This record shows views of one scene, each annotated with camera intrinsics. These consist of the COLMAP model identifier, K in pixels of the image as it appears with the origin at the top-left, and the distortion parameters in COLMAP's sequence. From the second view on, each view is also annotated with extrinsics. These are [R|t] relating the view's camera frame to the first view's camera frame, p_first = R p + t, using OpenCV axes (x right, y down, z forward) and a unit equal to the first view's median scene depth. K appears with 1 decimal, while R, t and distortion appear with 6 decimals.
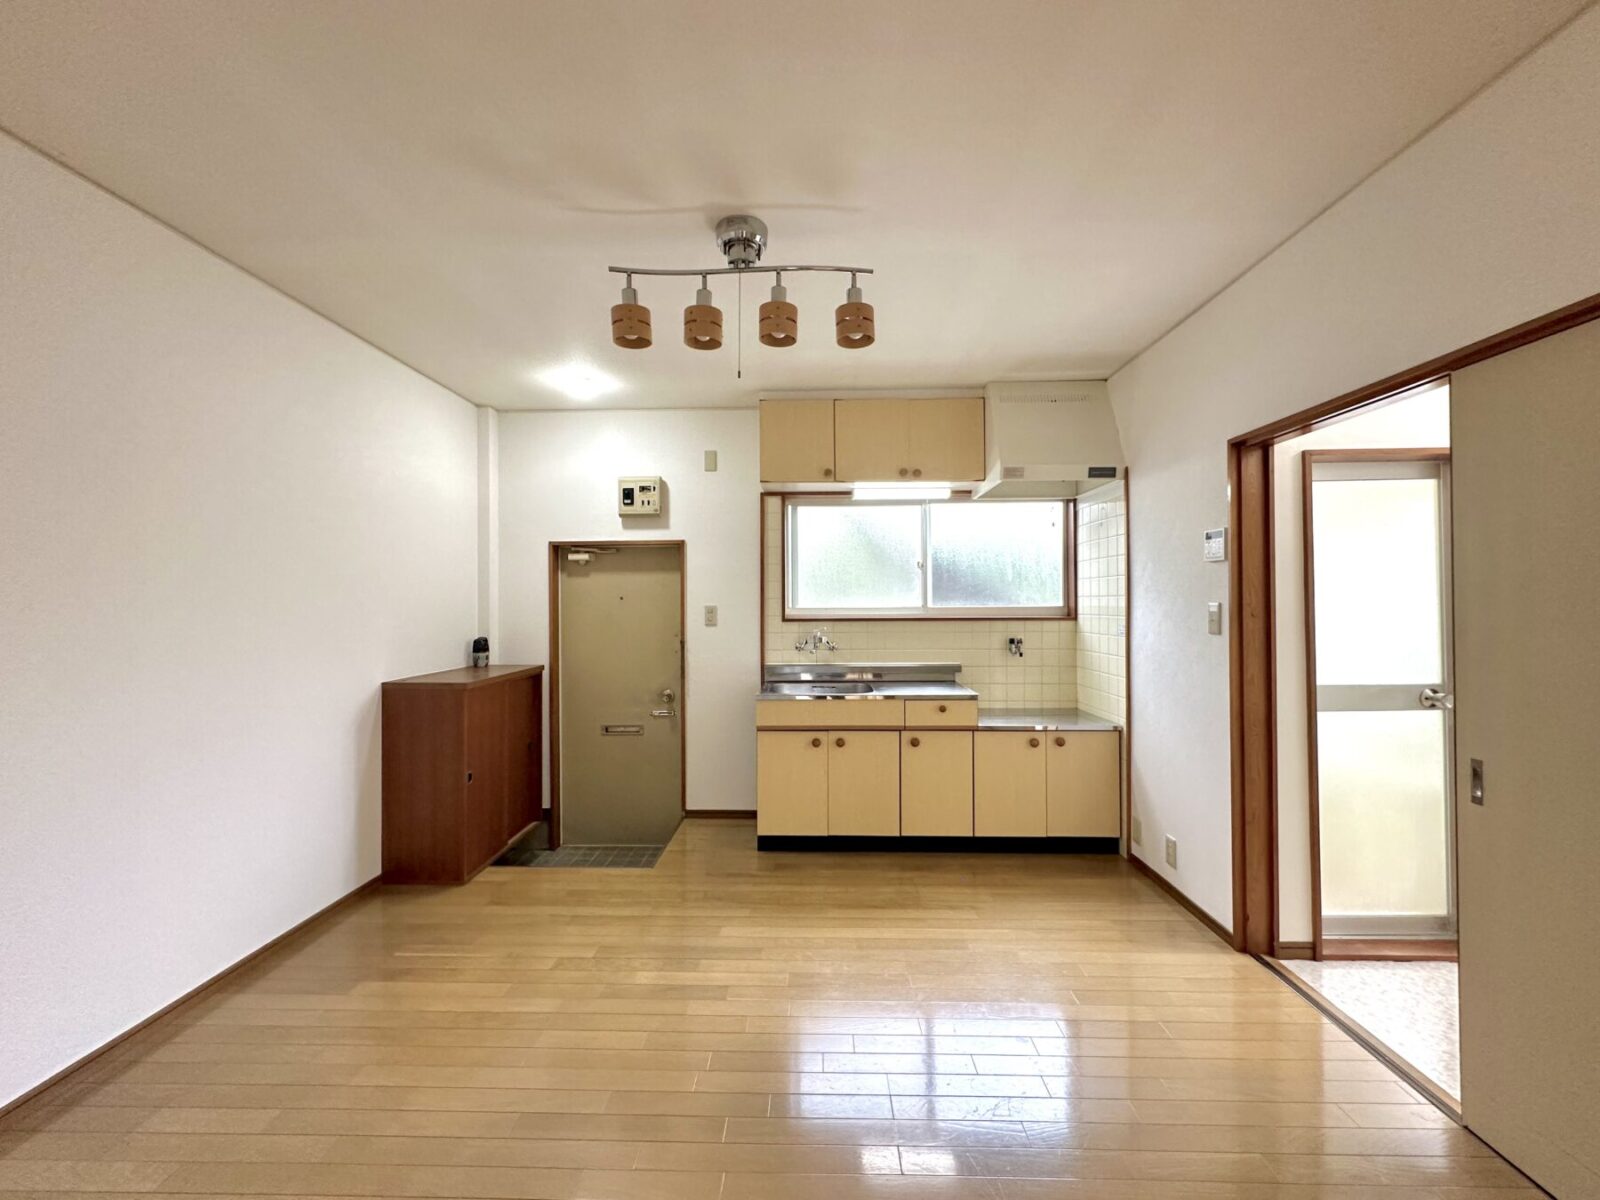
lens RADIAL K [[639.5, 0, 800.0], [0, 639.5, 600.0], [0, 0, 1]] dist [-0.000236, 0.000315]
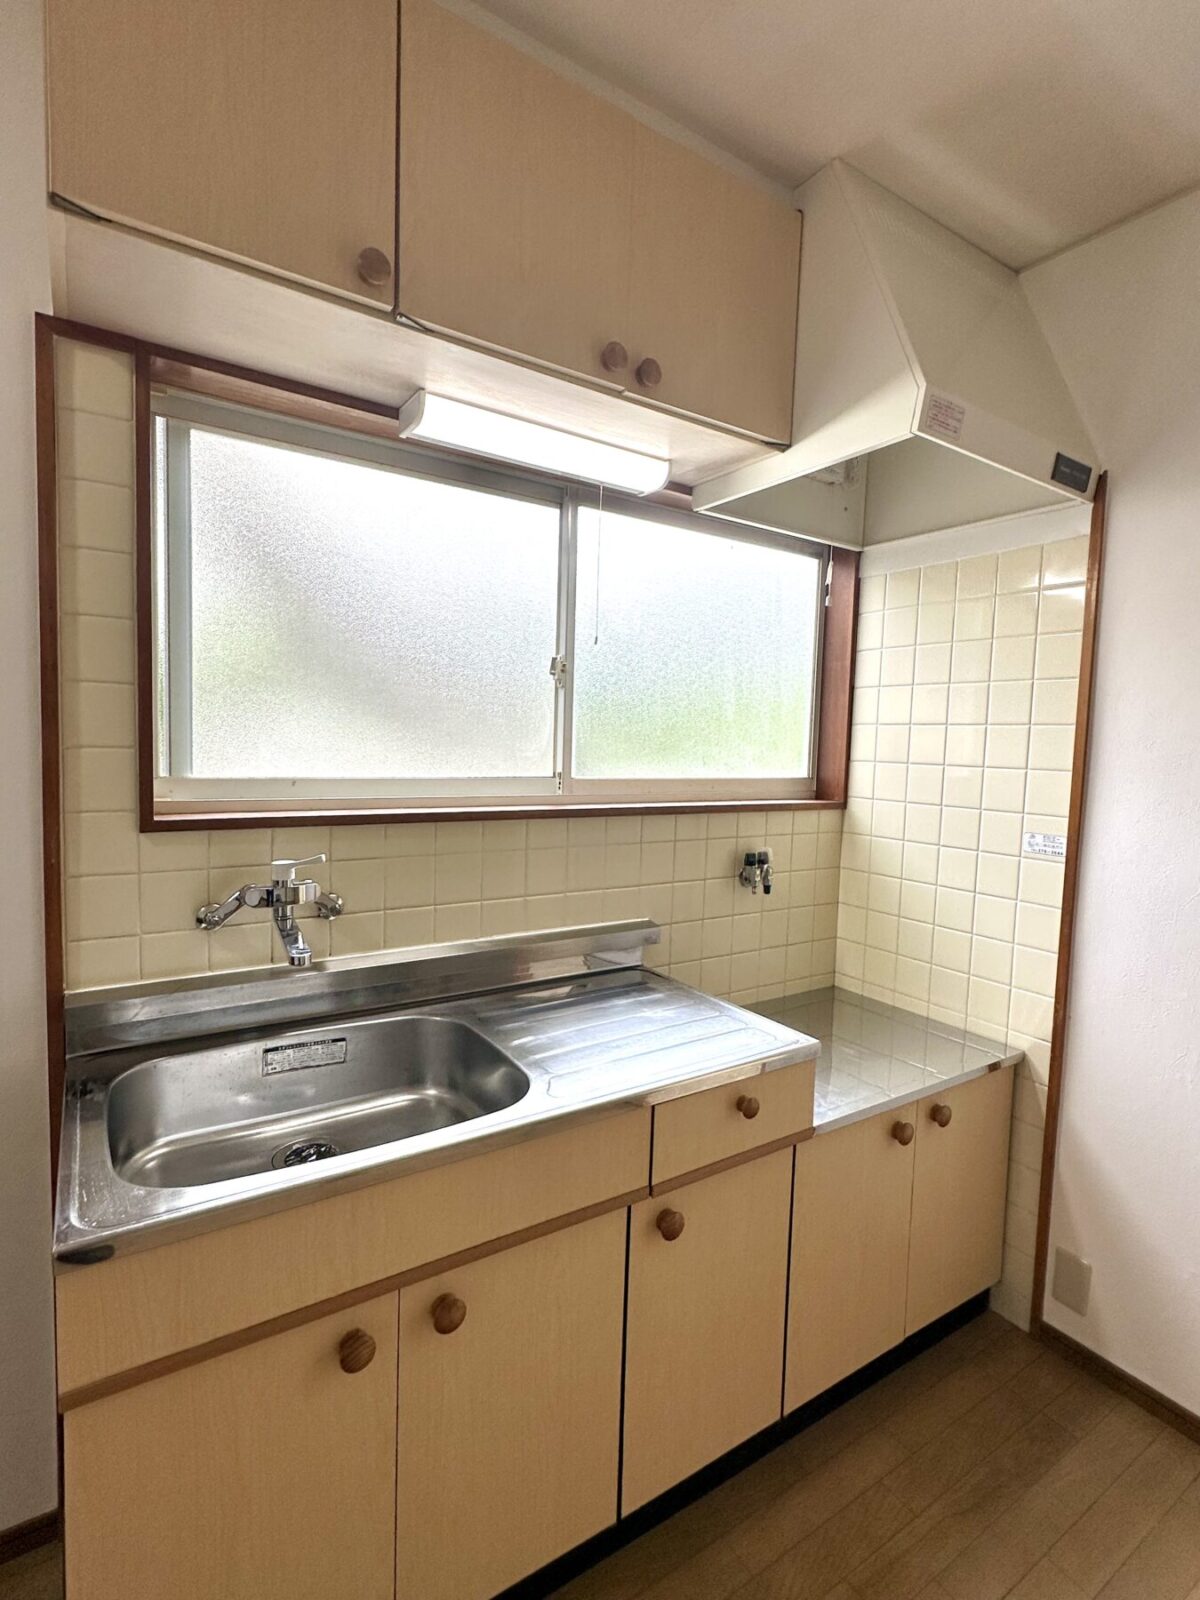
lens RADIAL K [[781.1, 0, 600.3], [0, 781.1, 797.3], [0, 0, 1]] dist [-0.001644, 0.000604]
pose [[0.820352, -0.009780, 0.571775, -0.057340], [-0.038546, 0.996634, 0.072350, -0.012801], [-0.570558, -0.081392, 0.817214, 0.621220]]
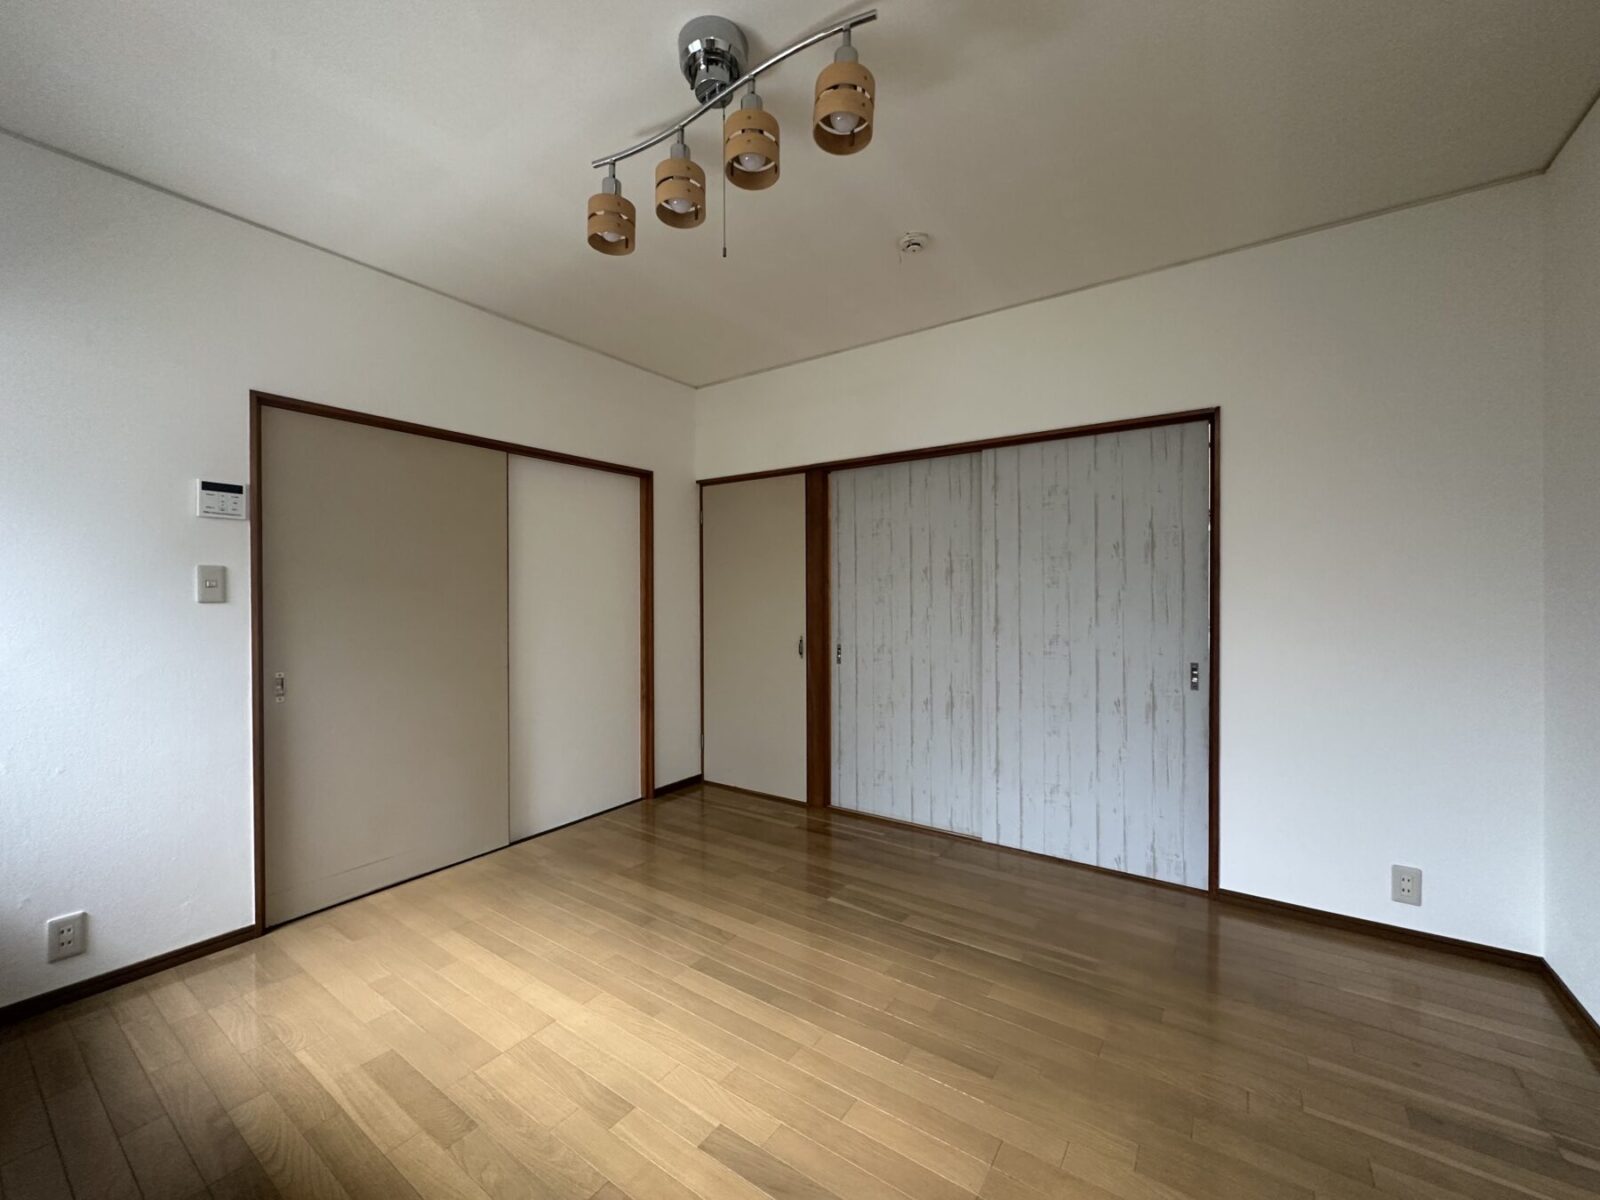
lens RADIAL K [[635.1, 0, 796.4], [0, 635.1, 598.7], [0, 0, 1]] dist [-0.000640, 0.000512]
pose [[-0.830263, 0.006221, 0.557338, -0.308310], [0.007816, 0.999969, 0.000482, 0.035838], [-0.557317, 0.004756, -0.830286, 0.827994]]
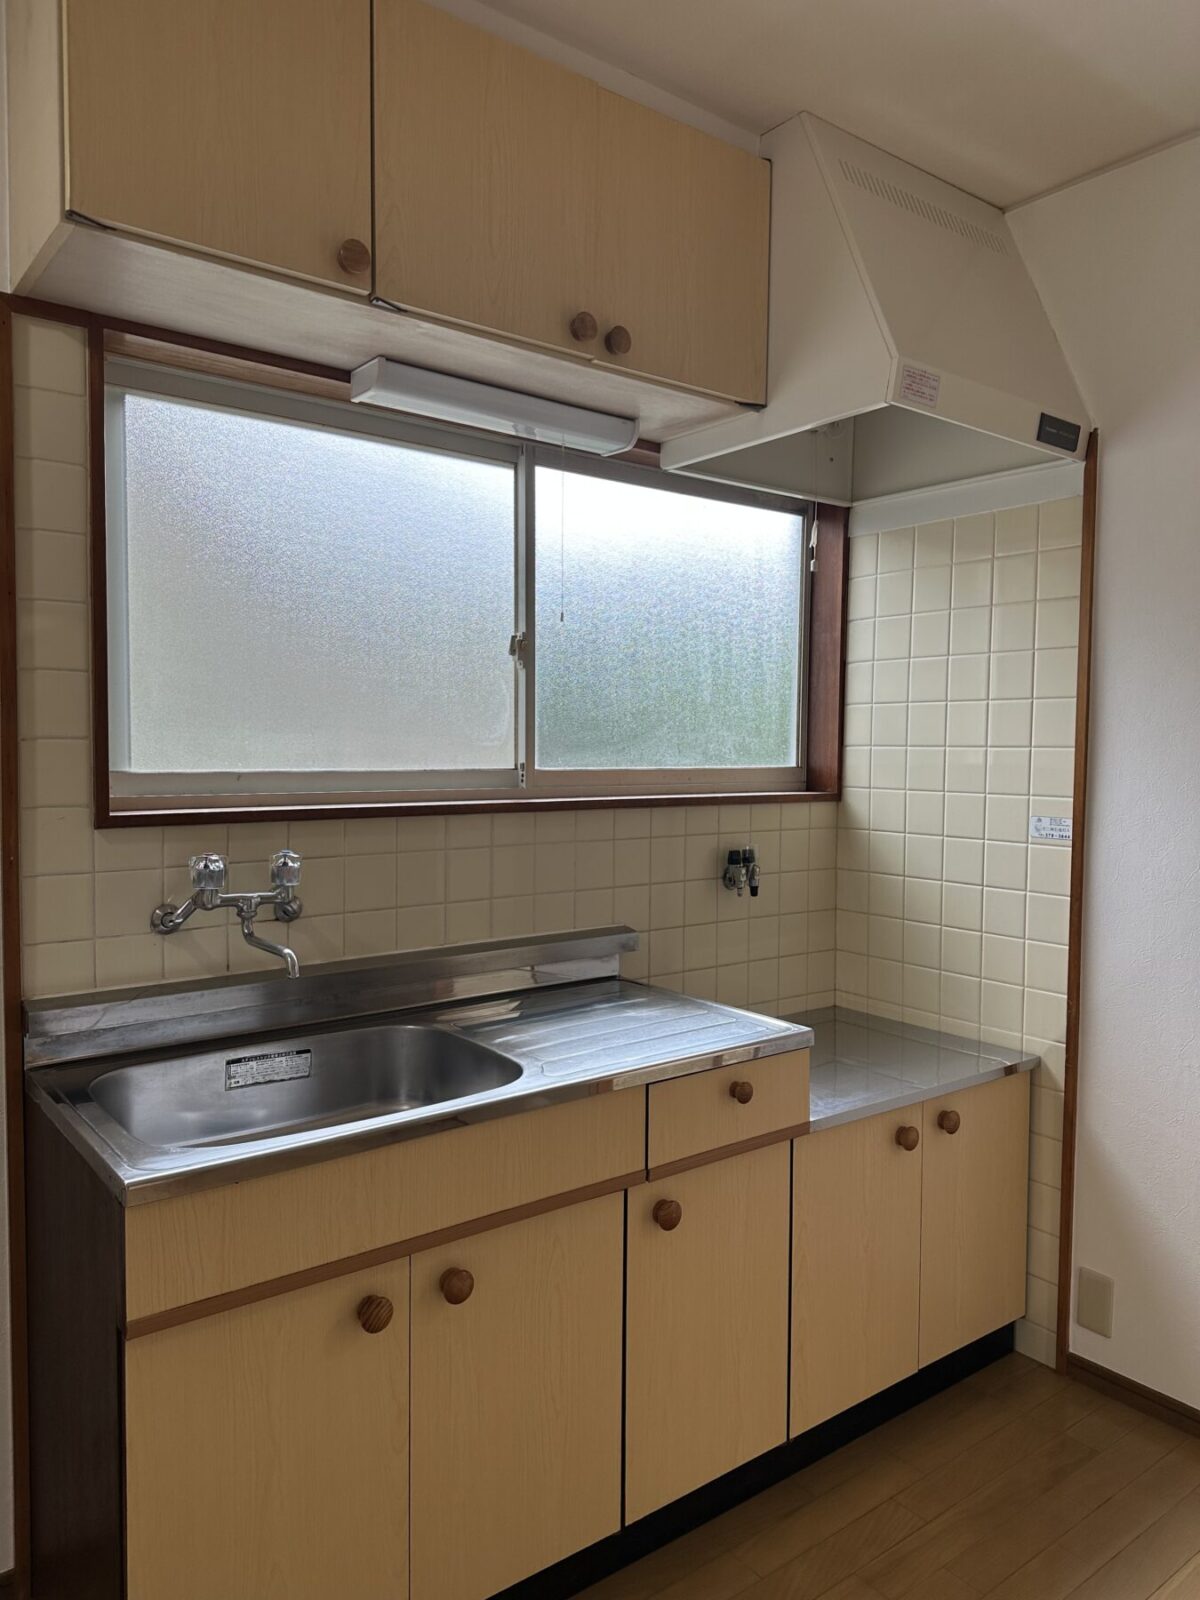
lens RADIAL K [[1116.1, 0, 599.6], [0, 1116.1, 805.3], [0, 0, 1]] dist [0.084222, -0.113253]
pose [[0.775146, -0.022069, 0.631397, -0.159526], [-0.016198, 0.998367, 0.054781, -0.003511], [-0.631575, -0.052690, 0.773523, 0.524158]]
